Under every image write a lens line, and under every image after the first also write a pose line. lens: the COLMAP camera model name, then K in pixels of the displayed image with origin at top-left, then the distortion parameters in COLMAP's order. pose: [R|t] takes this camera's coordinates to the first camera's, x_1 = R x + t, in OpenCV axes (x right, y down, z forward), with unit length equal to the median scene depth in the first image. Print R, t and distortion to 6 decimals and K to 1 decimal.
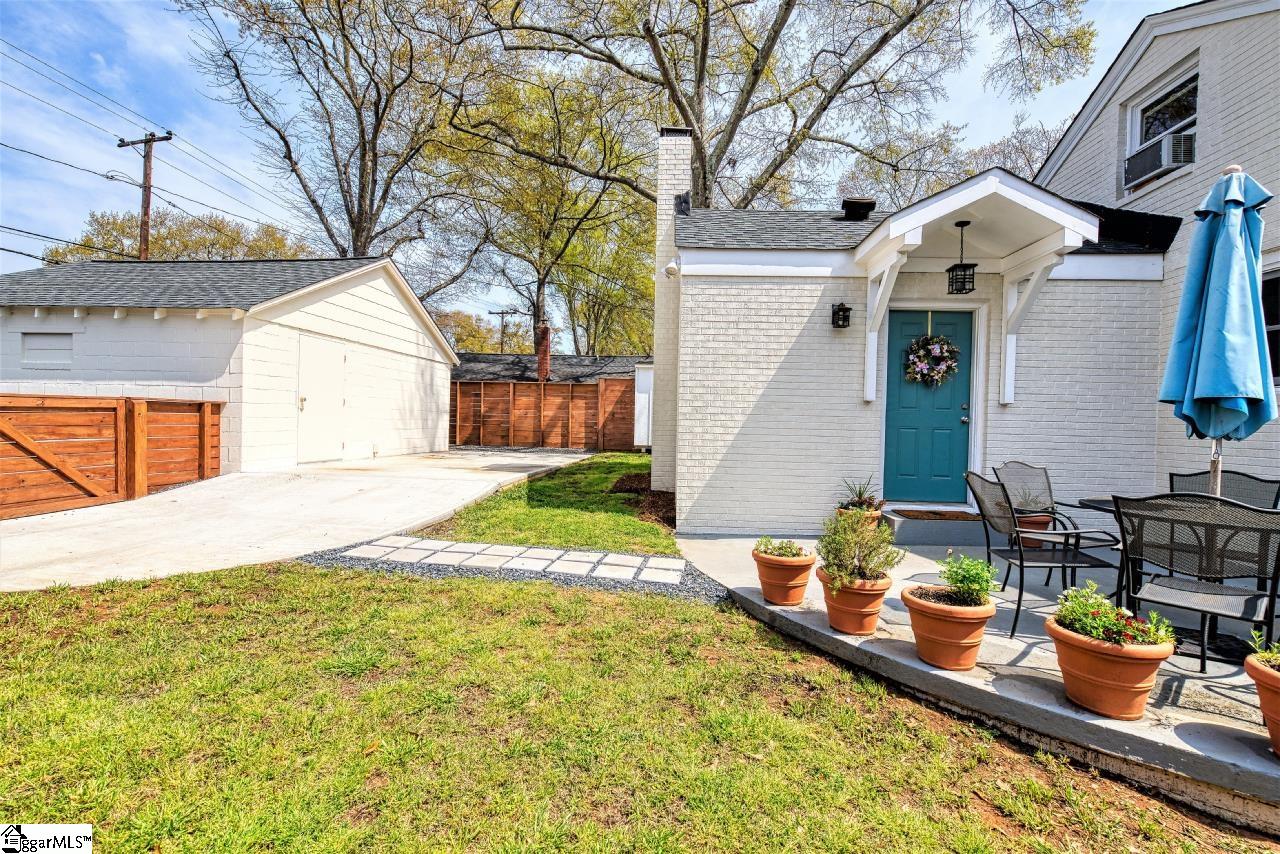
lens RADIAL K [[564.3, 0, 641.8], [0, 564.3, 424.1], [0, 0, 1]] dist [0.005040, -0.000580]
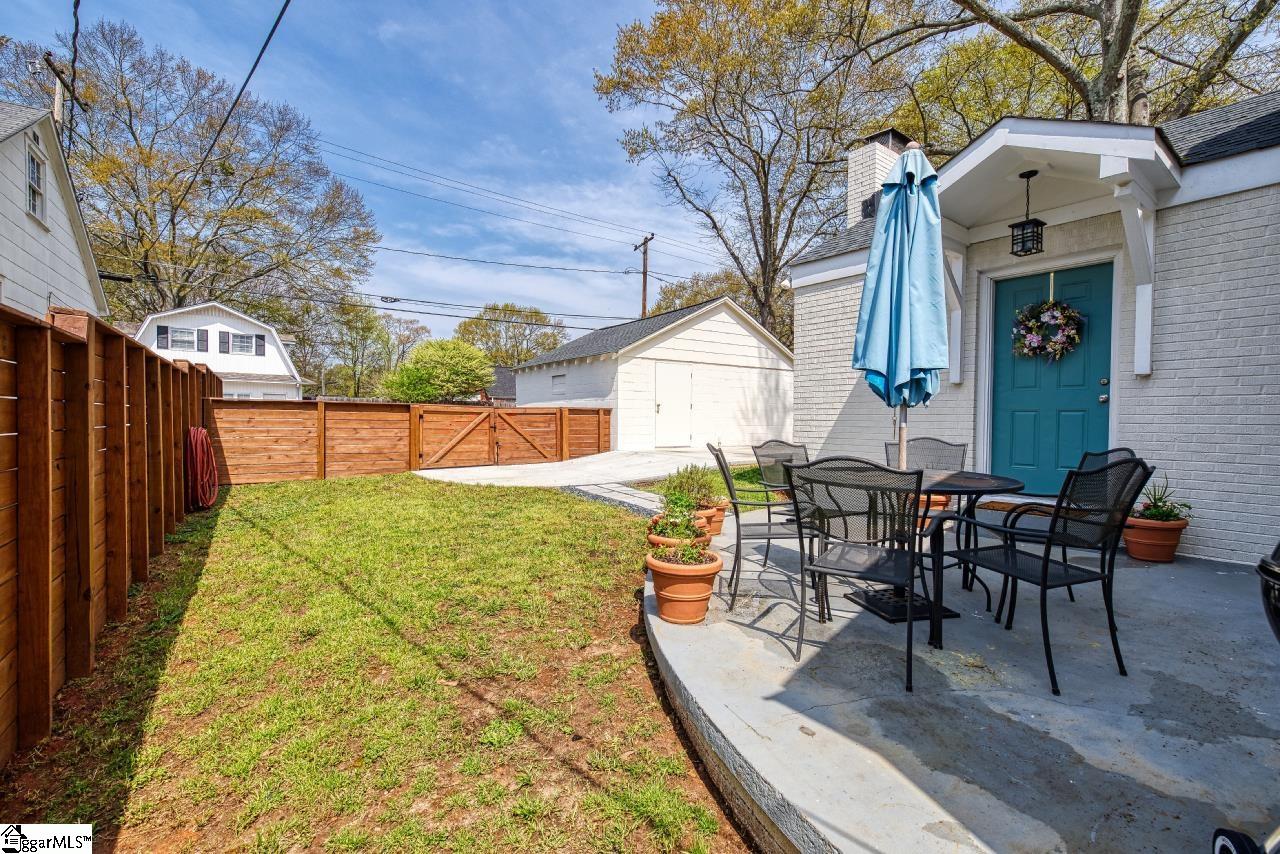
lens RADIAL K [[564.3, 0, 643.5], [0, 564.3, 427.1], [0, 0, 1]] dist [0.005040, -0.000580]
pose [[0.647369, -0.009012, -0.762123, 0.605307], [0.009044, 0.999951, -0.004141, 0.025220], [0.762123, -0.004212, 0.647419, -0.017082]]
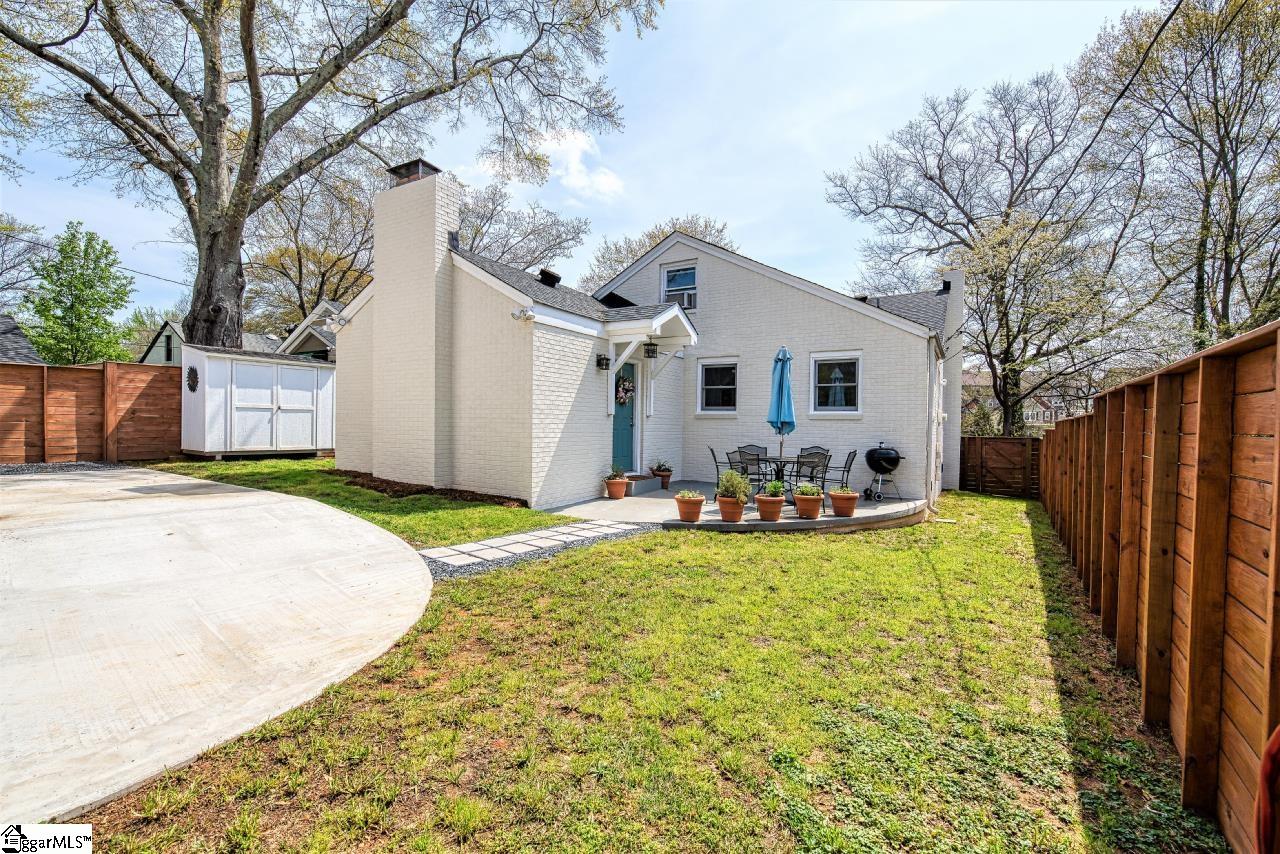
lens RADIAL K [[564.3, 0, 646.2], [0, 564.3, 431.9], [0, 0, 1]] dist [0.005040, -0.000580]
pose [[0.457325, -0.033489, 0.888669, -0.792856], [-0.001806, 0.999254, 0.038586, -0.041168], [-0.889298, -0.019252, 0.456924, 0.107252]]
